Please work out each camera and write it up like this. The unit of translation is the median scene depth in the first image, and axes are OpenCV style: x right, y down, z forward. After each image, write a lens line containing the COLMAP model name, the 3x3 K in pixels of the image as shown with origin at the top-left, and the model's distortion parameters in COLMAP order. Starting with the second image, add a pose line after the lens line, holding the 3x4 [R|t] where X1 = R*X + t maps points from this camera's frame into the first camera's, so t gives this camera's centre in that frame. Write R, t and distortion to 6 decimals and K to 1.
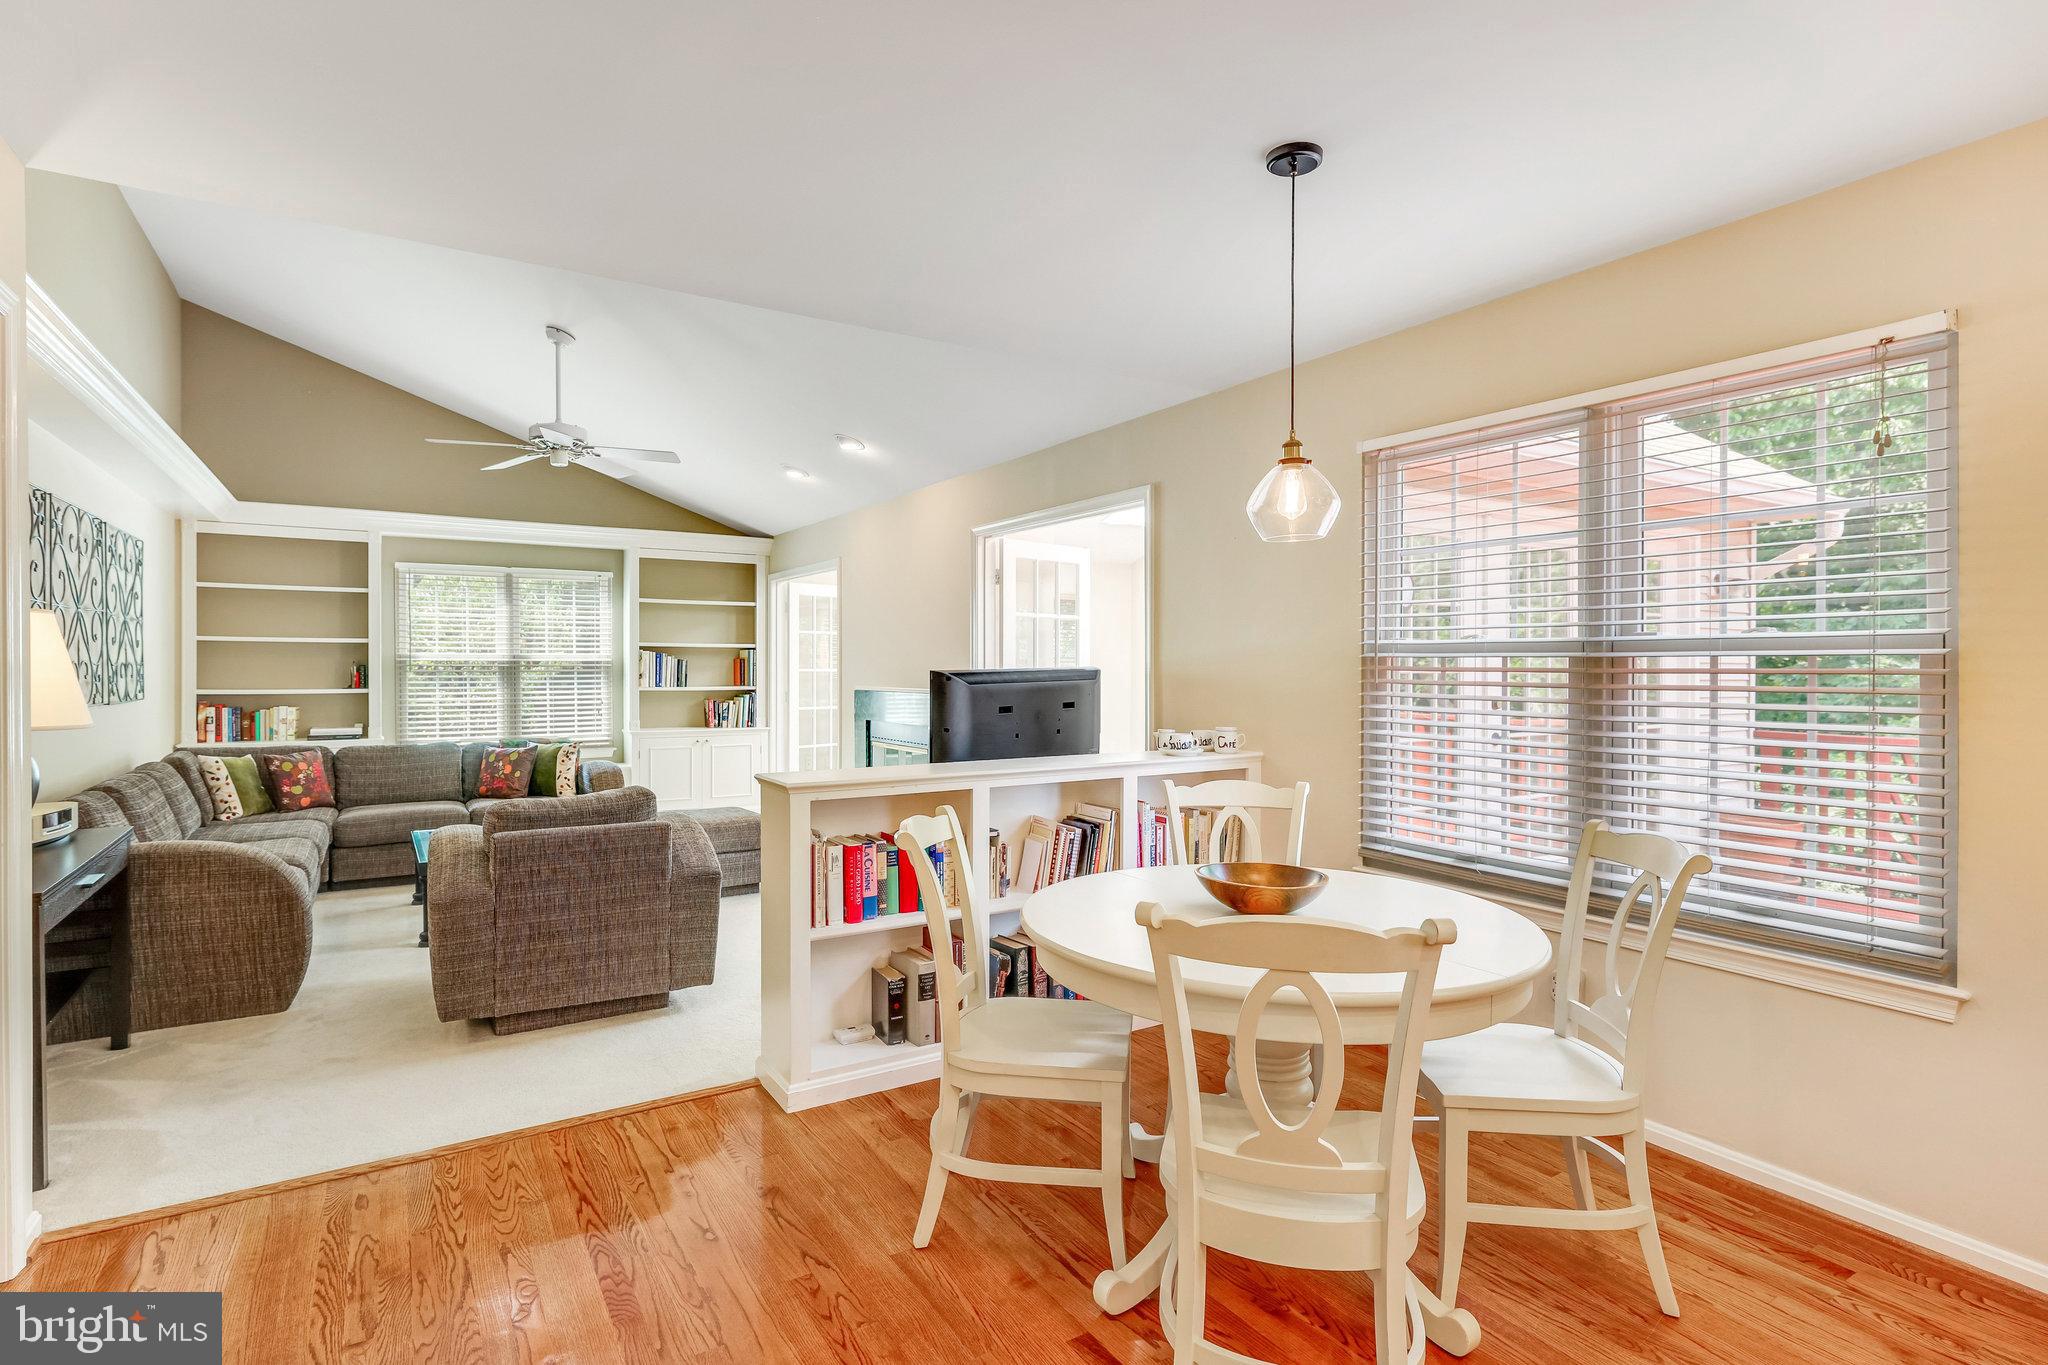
lens RADIAL K [[939.7, 0, 994.5], [0, 939.7, 667.9], [0, 0, 1]] dist [0.000398, 0.000300]
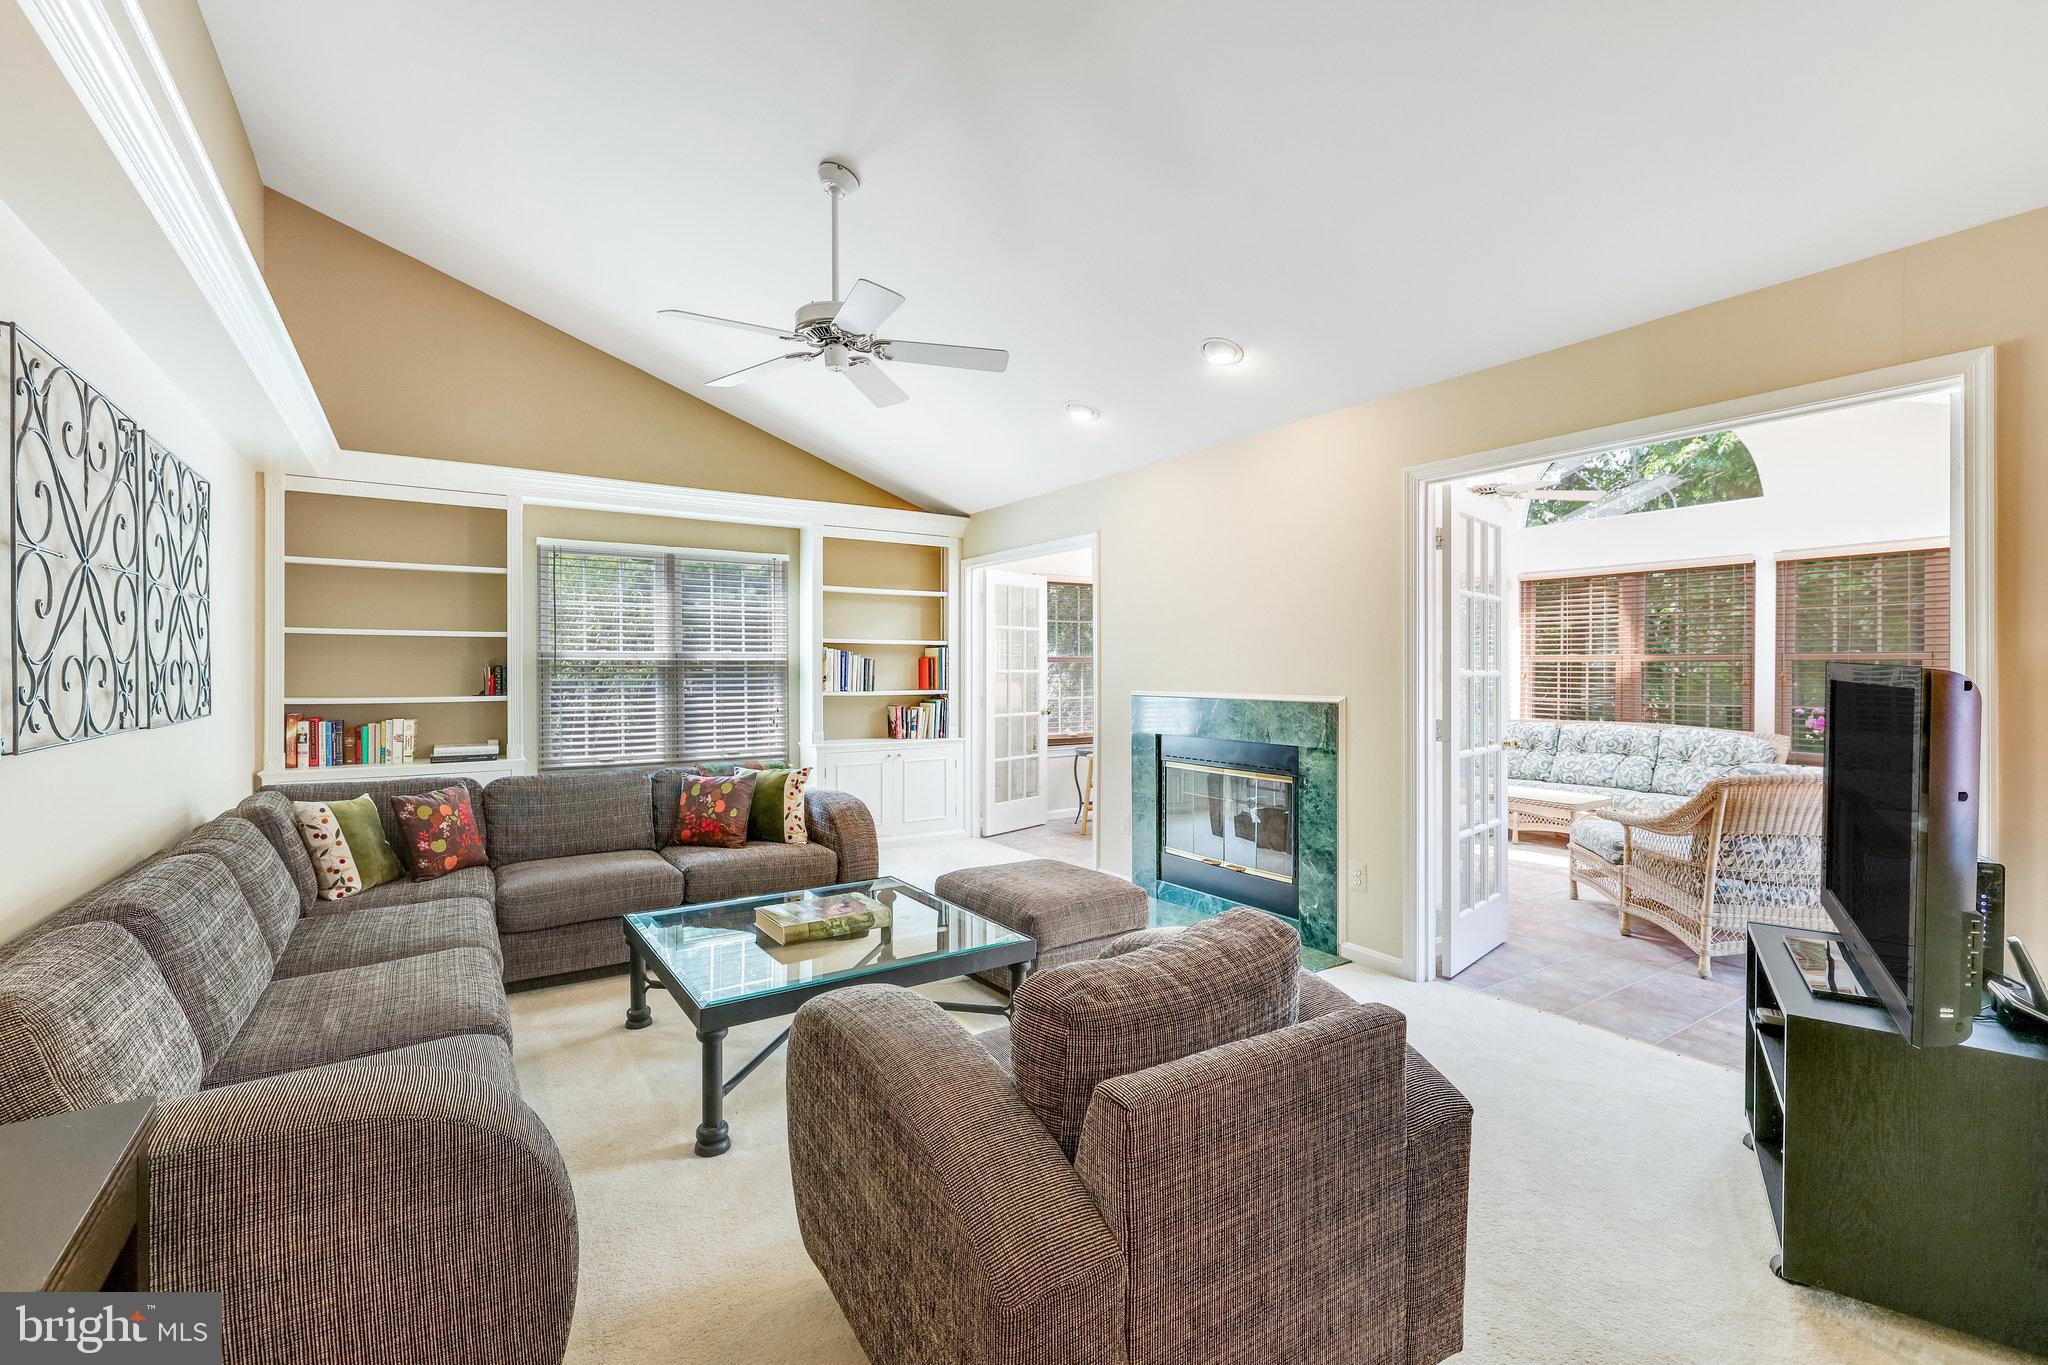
lens RADIAL K [[853.4, 0, 1036.2], [0, 853.4, 668.0], [0, 0, 1]] dist [0.000238, -0.000264]
pose [[0.999633, -0.002008, 0.027026, -0.264835], [0.002061, 0.999996, -0.001931, 0.001475], [-0.027022, 0.001986, 0.999633, 0.299611]]
